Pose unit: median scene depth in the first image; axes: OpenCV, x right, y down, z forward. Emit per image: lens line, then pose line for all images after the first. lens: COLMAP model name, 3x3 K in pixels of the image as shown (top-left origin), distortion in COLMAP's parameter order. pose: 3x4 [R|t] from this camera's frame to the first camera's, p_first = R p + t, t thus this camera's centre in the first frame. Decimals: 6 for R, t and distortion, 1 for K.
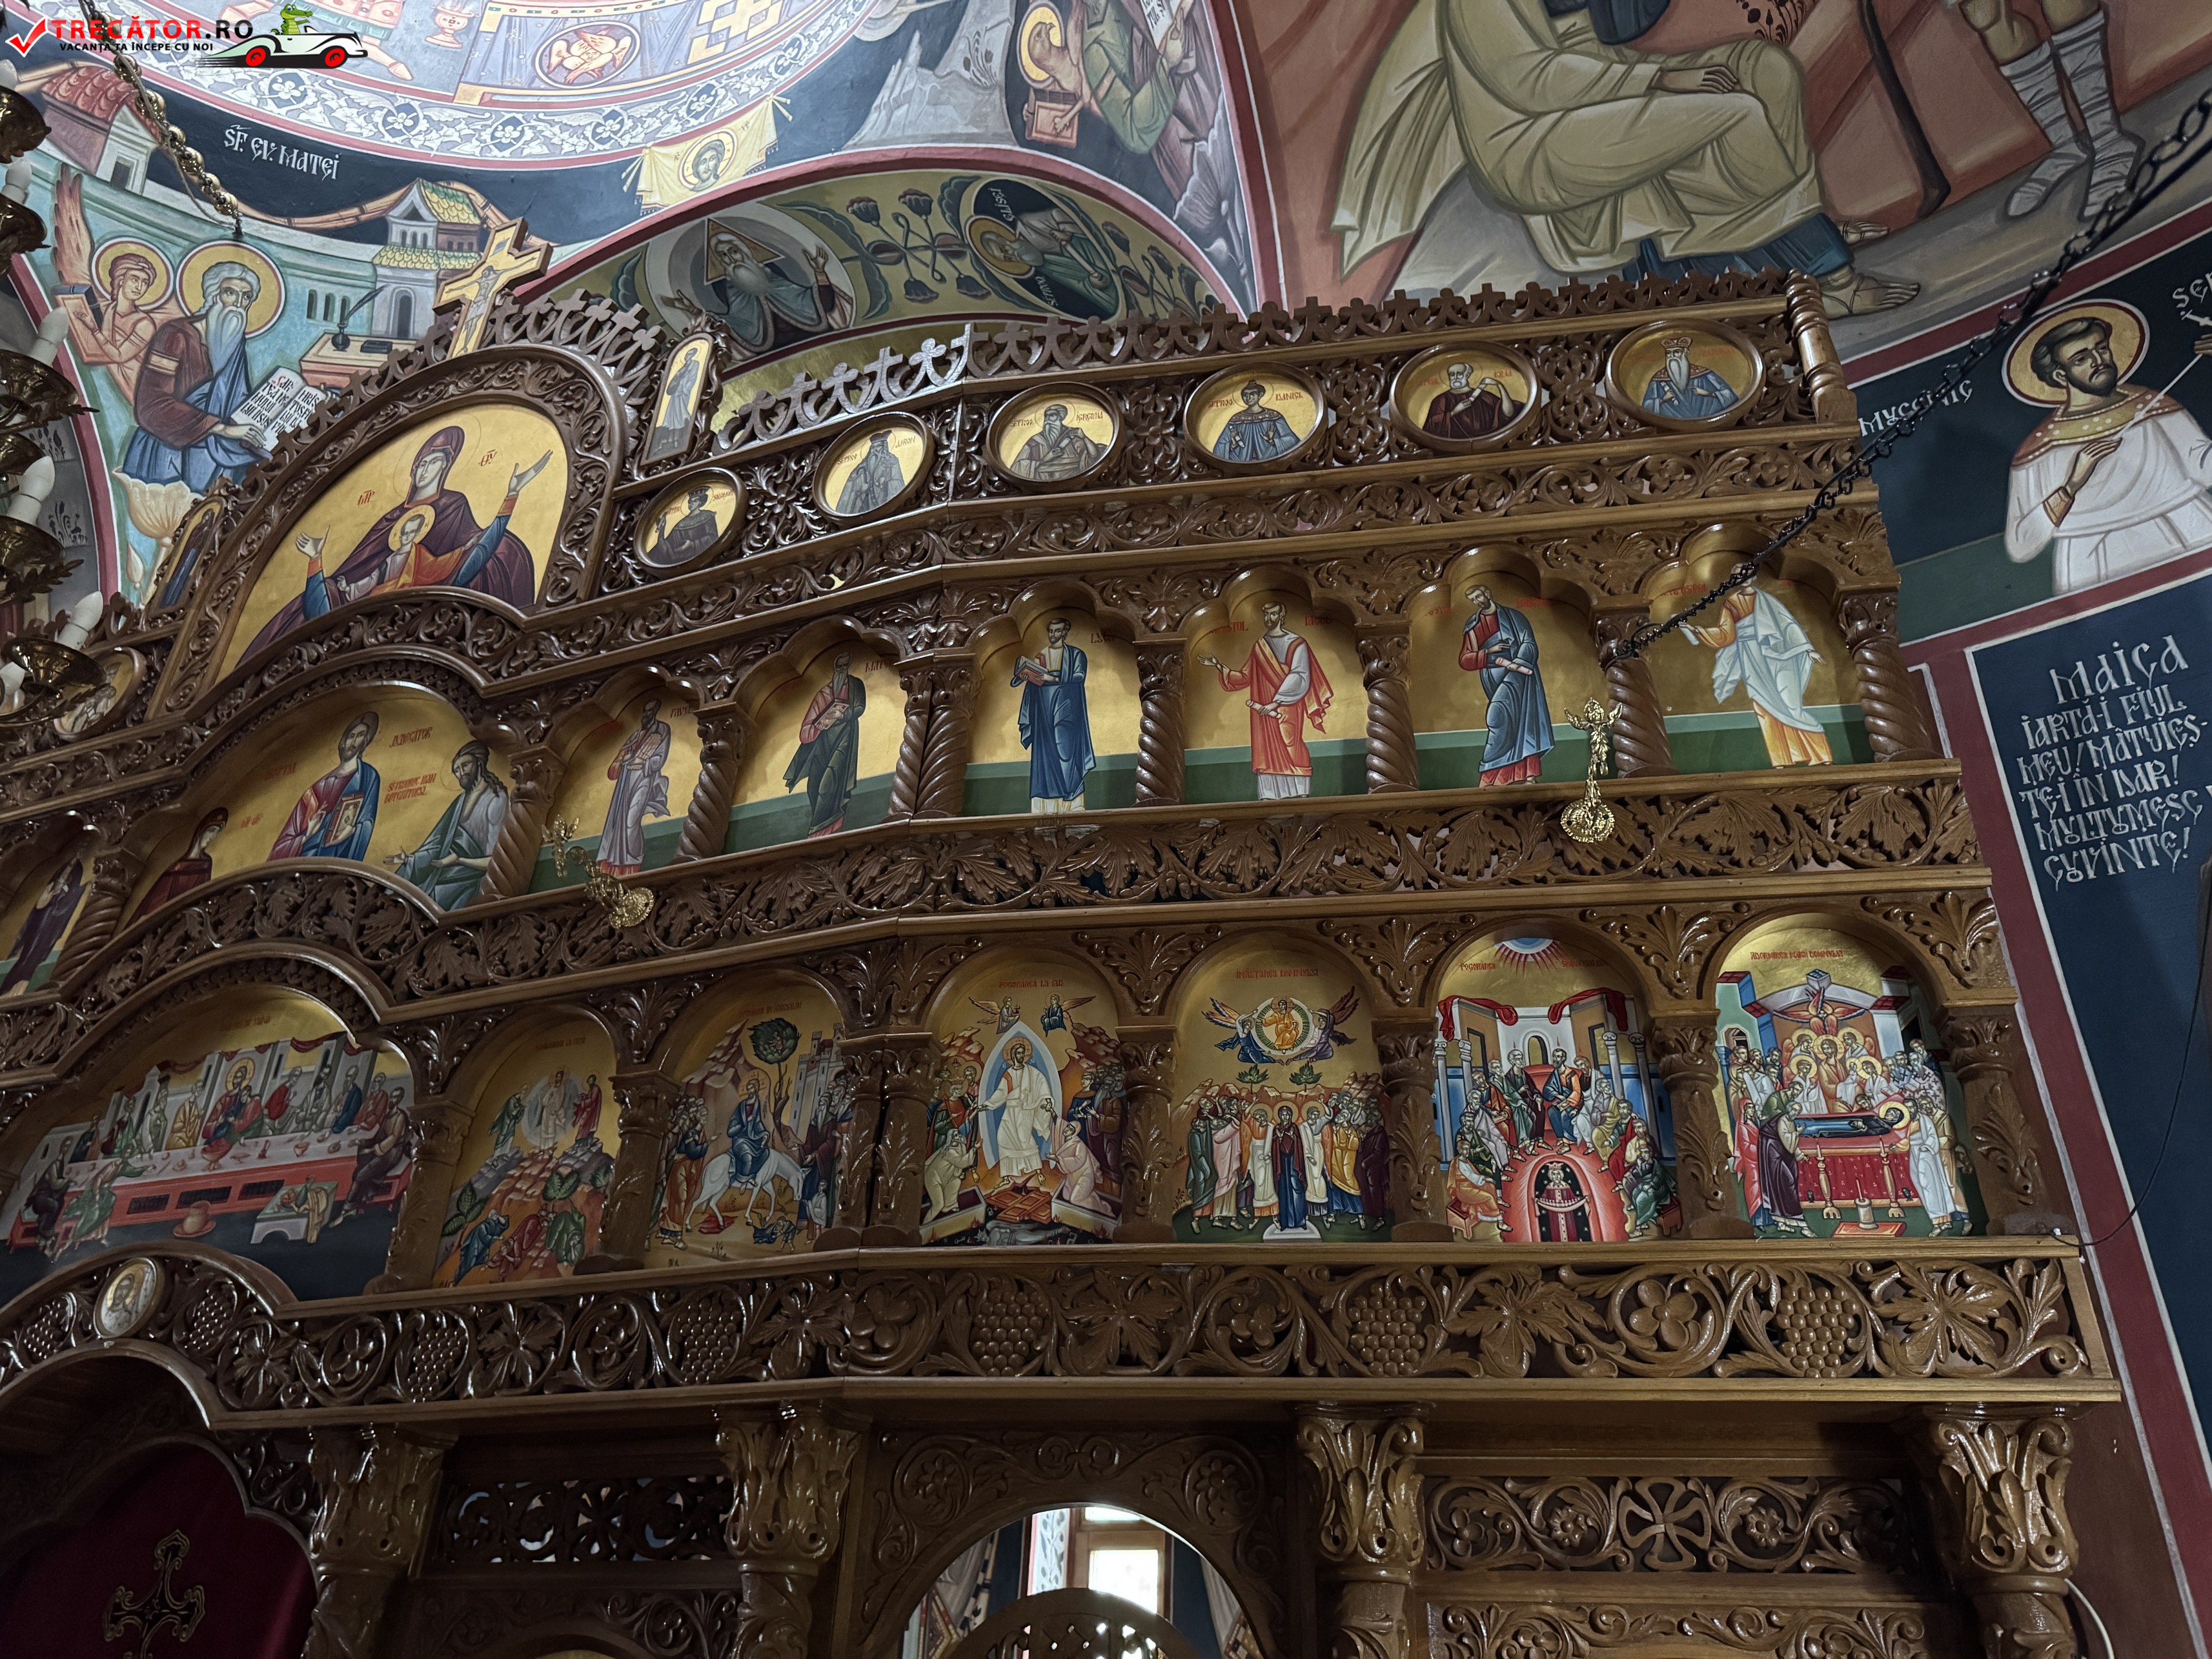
lens RADIAL K [[1579.6, 0, 1108.5], [0, 1579.6, 842.0], [0, 0, 1]] dist [-0.004559, 0.001914]
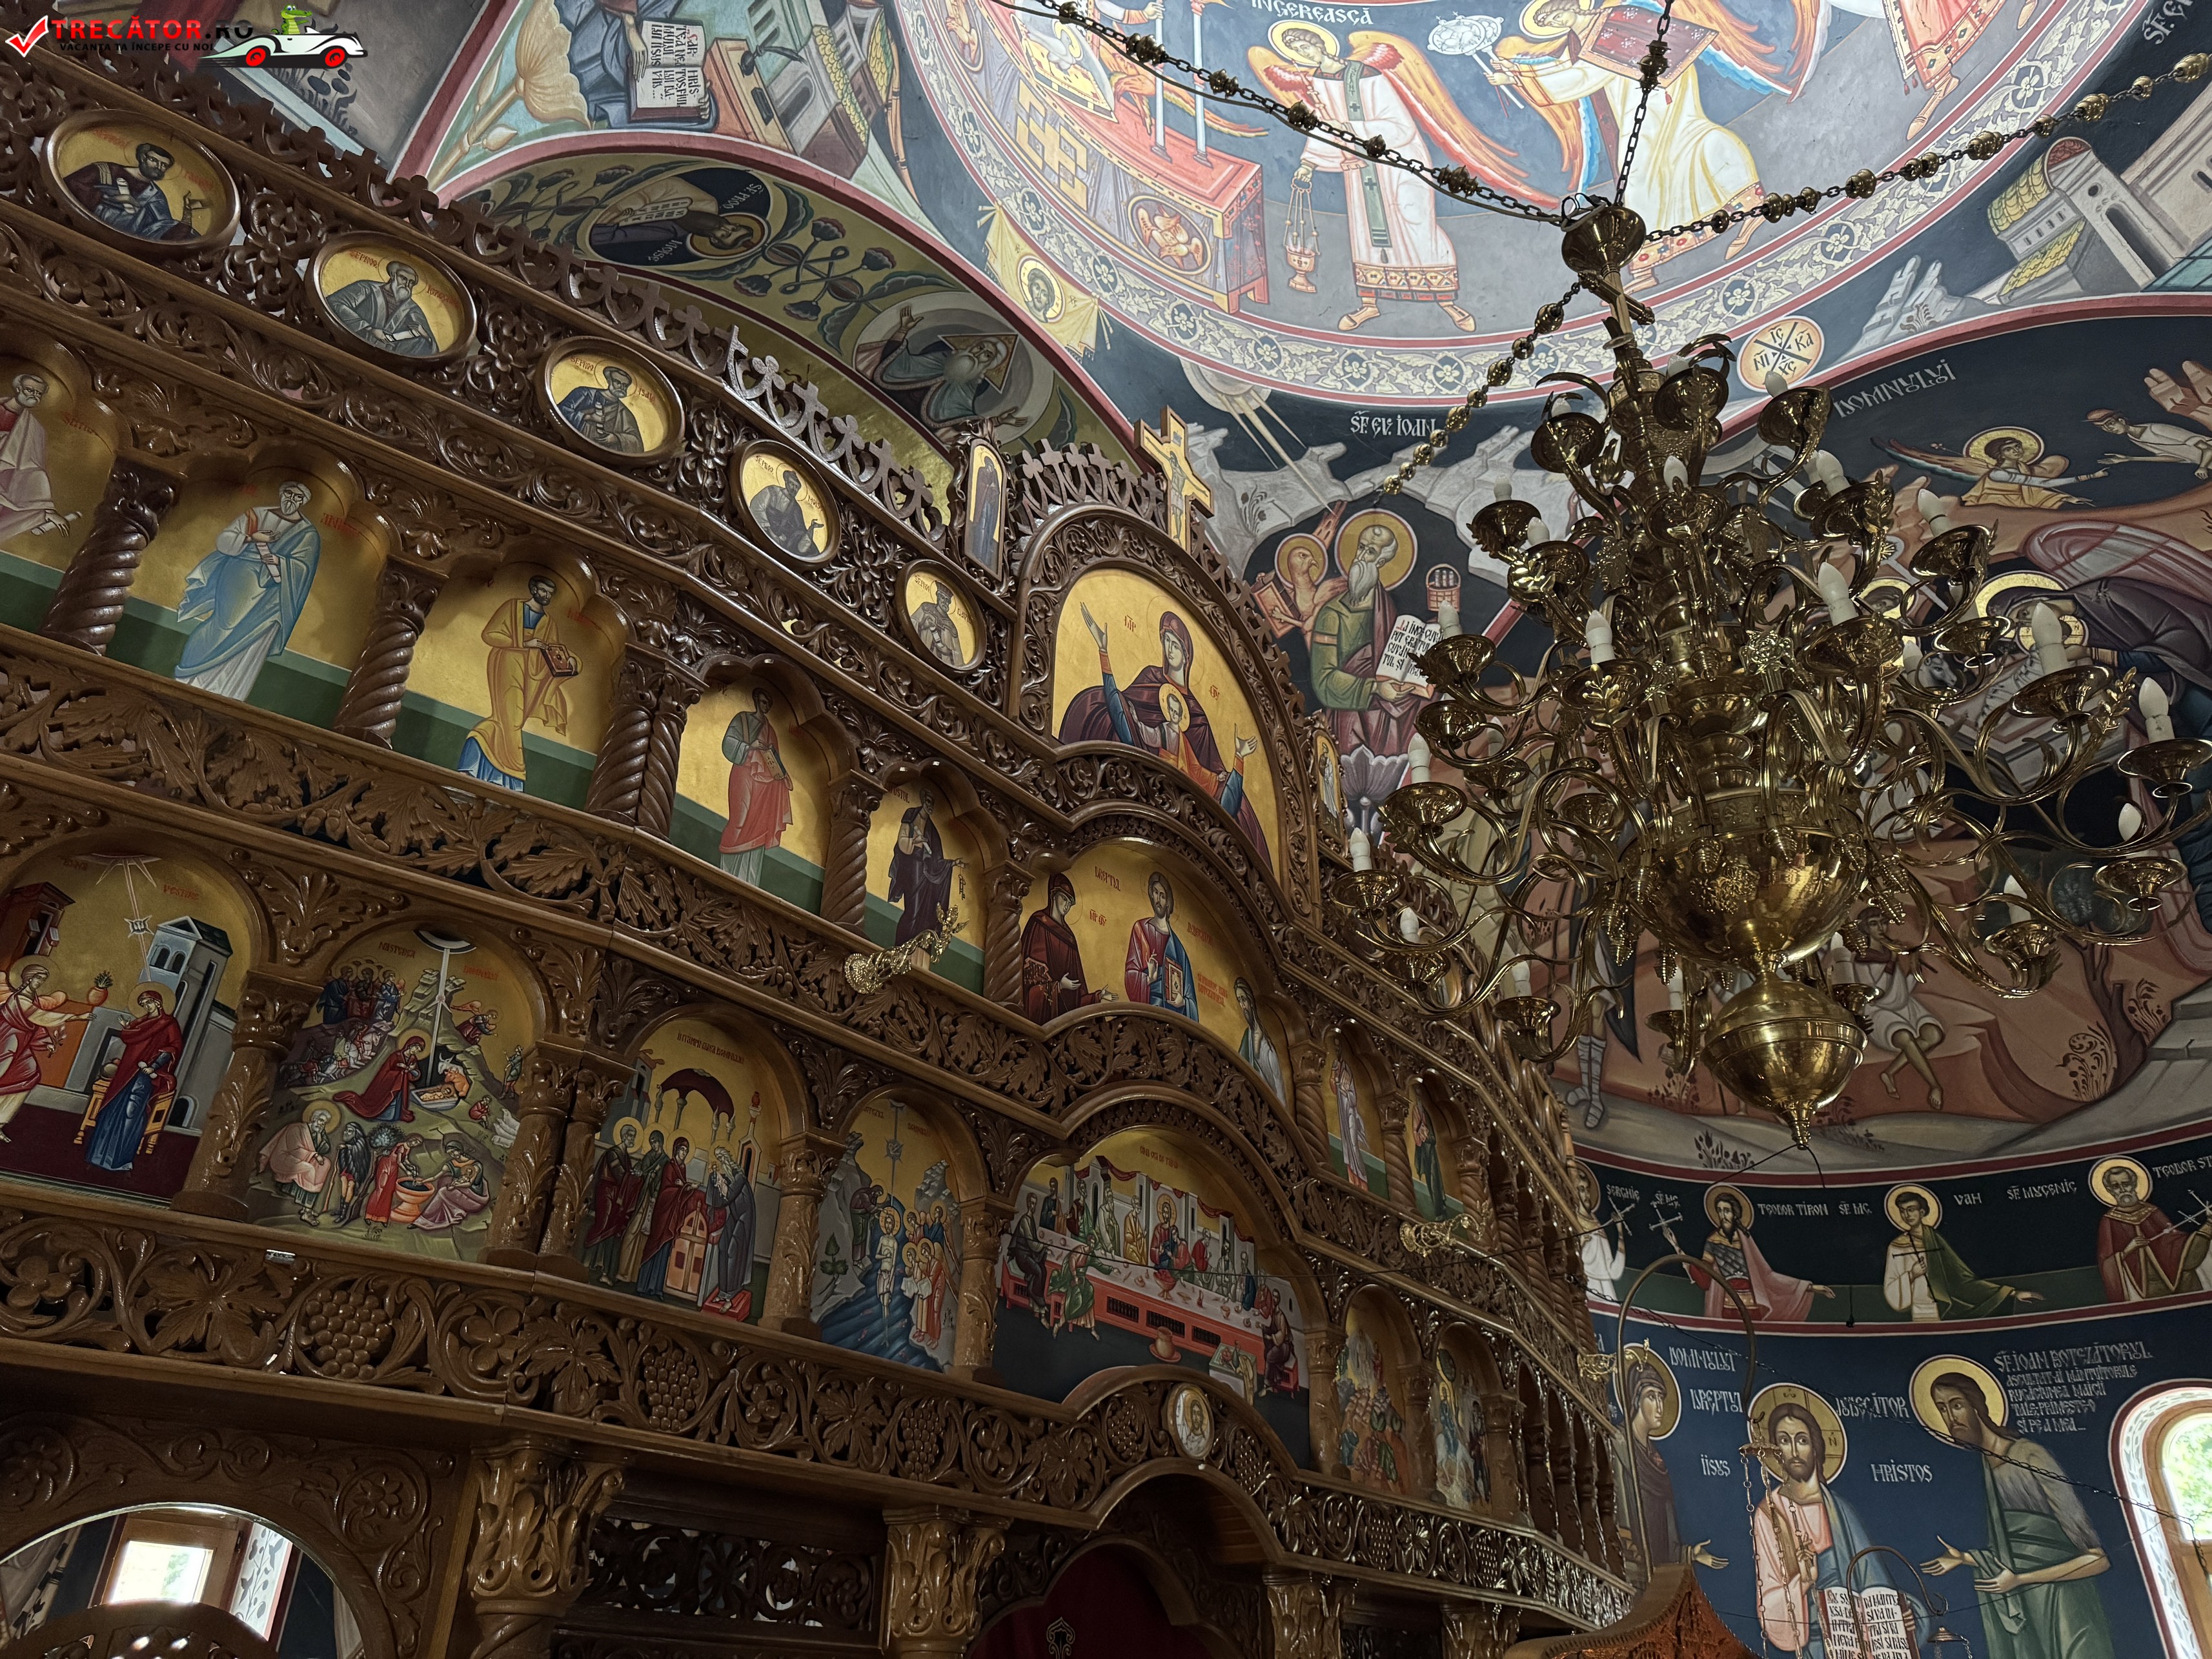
lens RADIAL K [[1574.7, 0, 1106.0], [0, 1574.7, 829.5], [0, 0, 1]] dist [0.064322, -0.066344]
pose [[0.269572, 0.470945, 0.839965, -1.597443], [-0.484965, 0.819963, -0.304089, 0.280807], [-0.831949, -0.325380, 0.449431, 0.596031]]
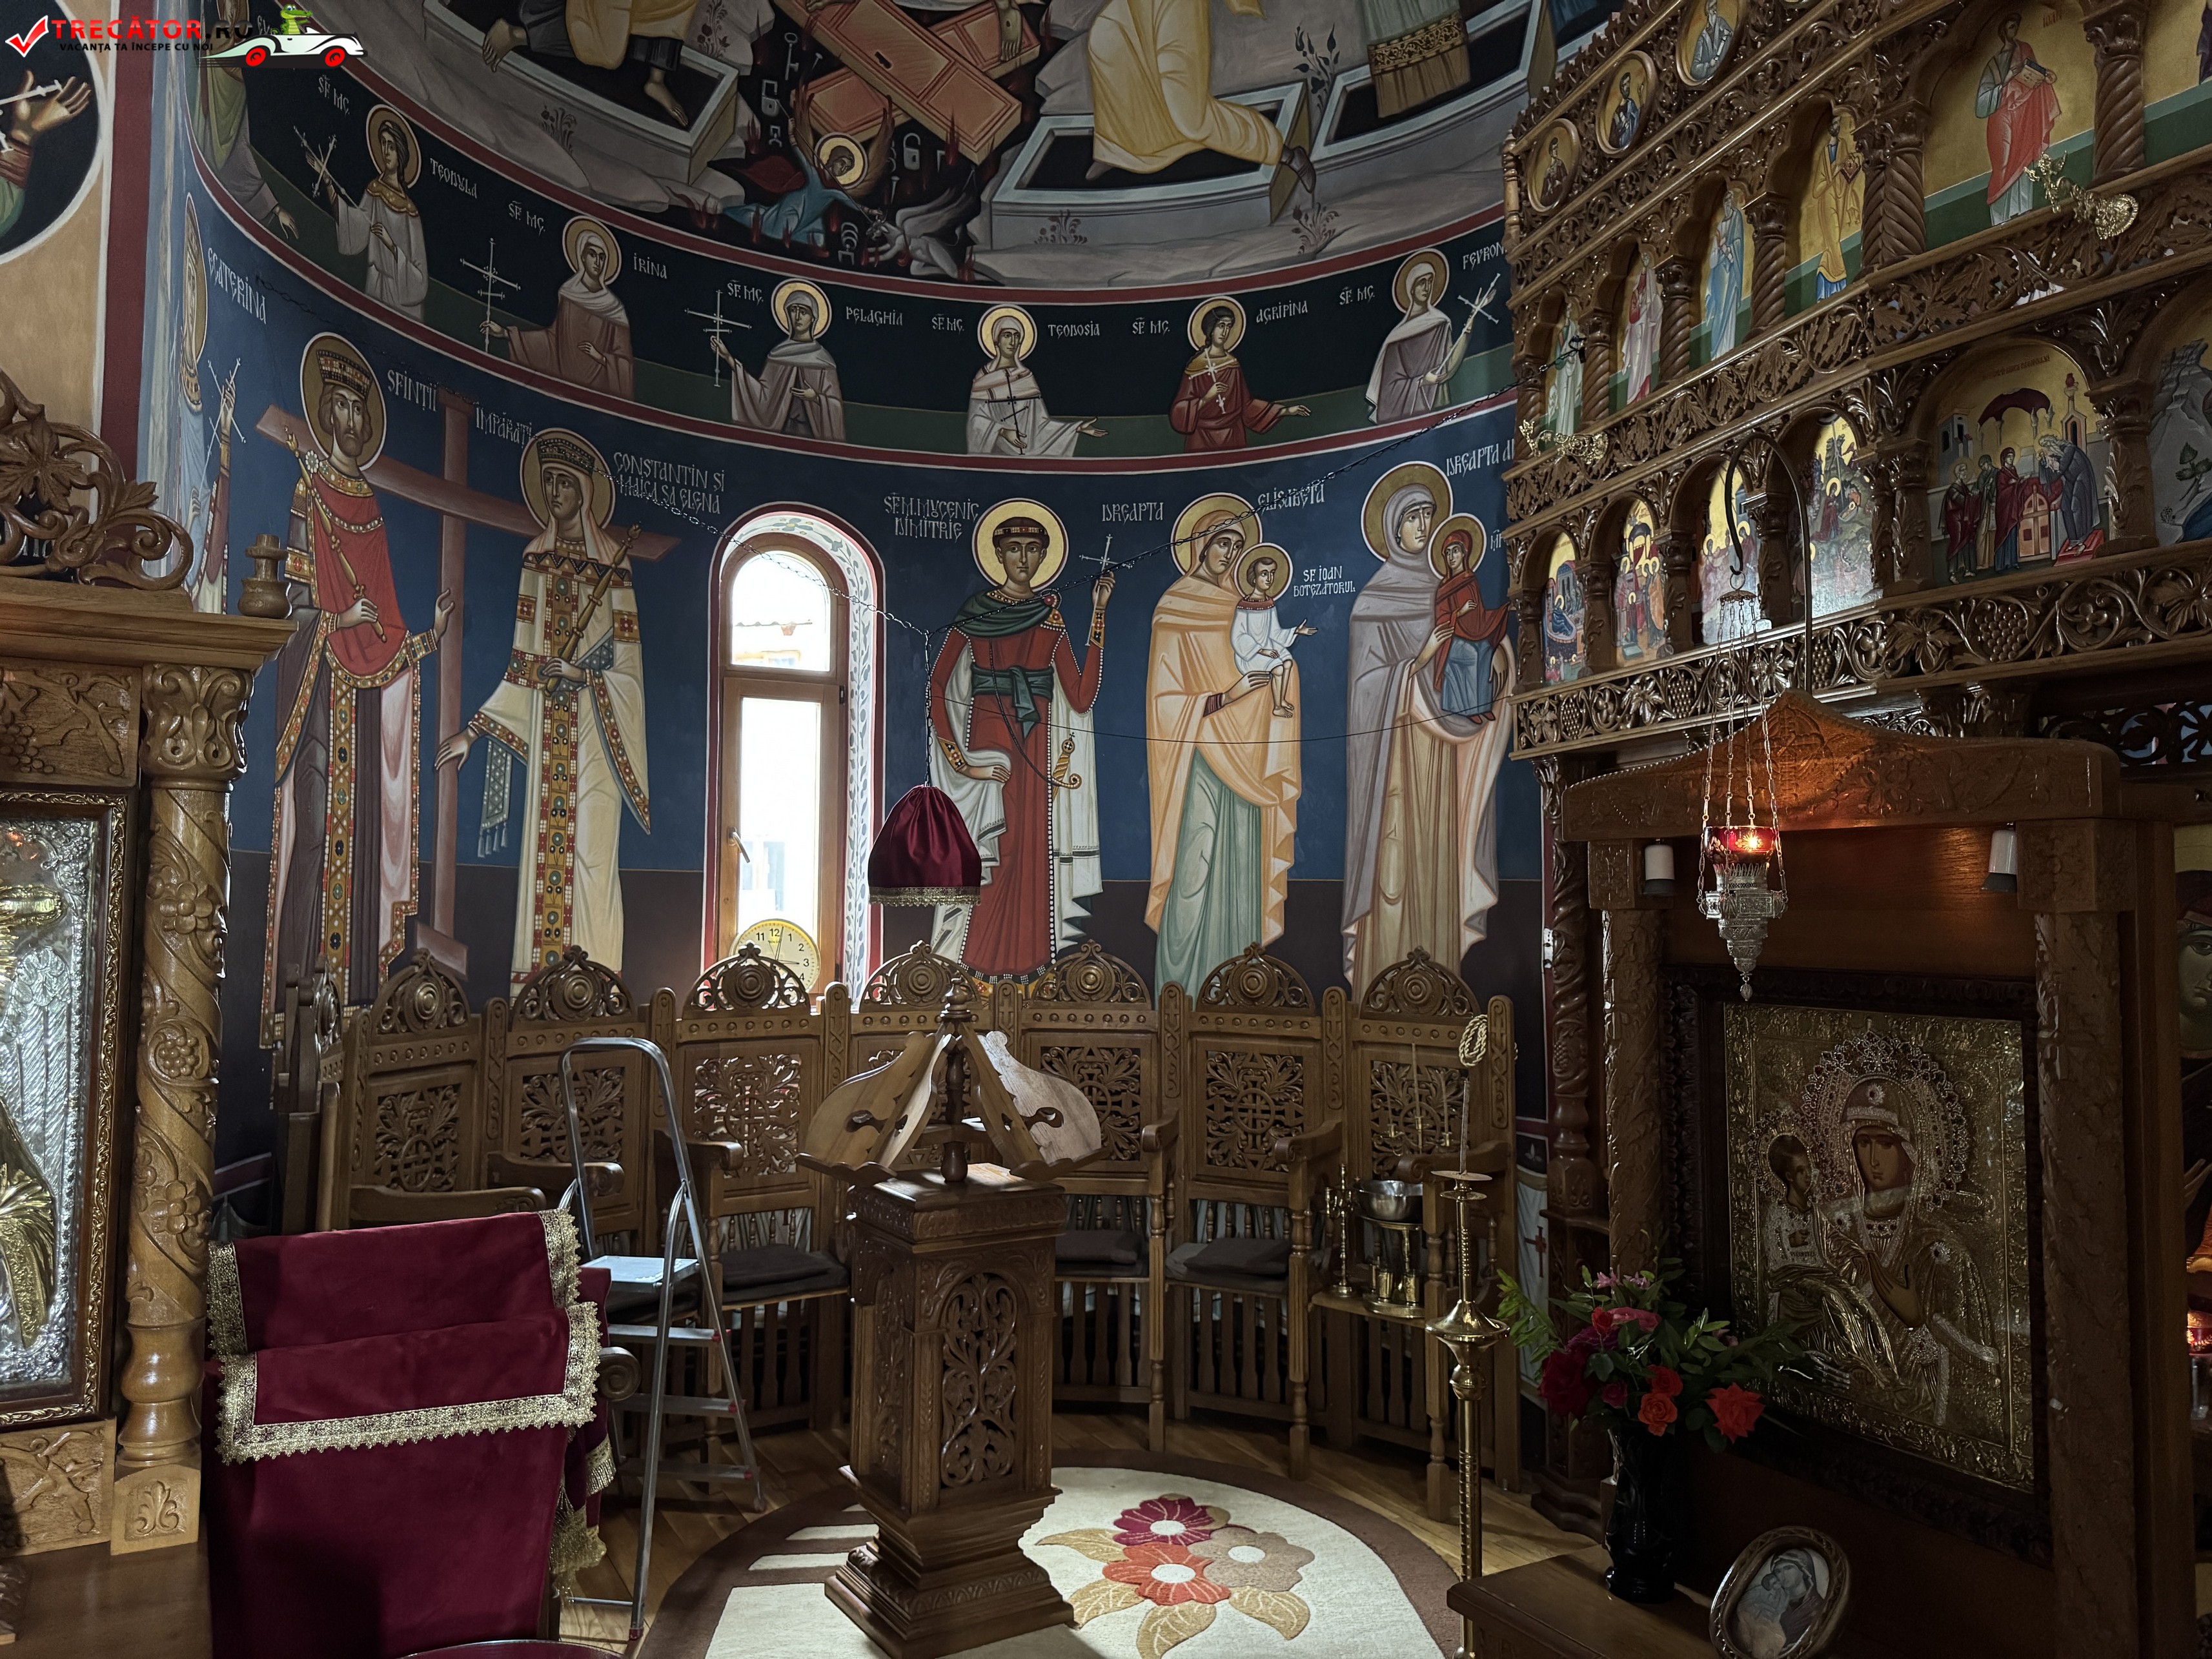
lens RADIAL K [[1580.8, 0, 1101.6], [0, 1580.8, 825.8], [0, 0, 1]] dist [0.018242, -0.009743]
pose [[0.787870, -0.060529, -0.612859, -0.739623], [0.328366, 0.883183, 0.334909, -0.059396], [0.520995, -0.465107, 0.715709, -0.087441]]
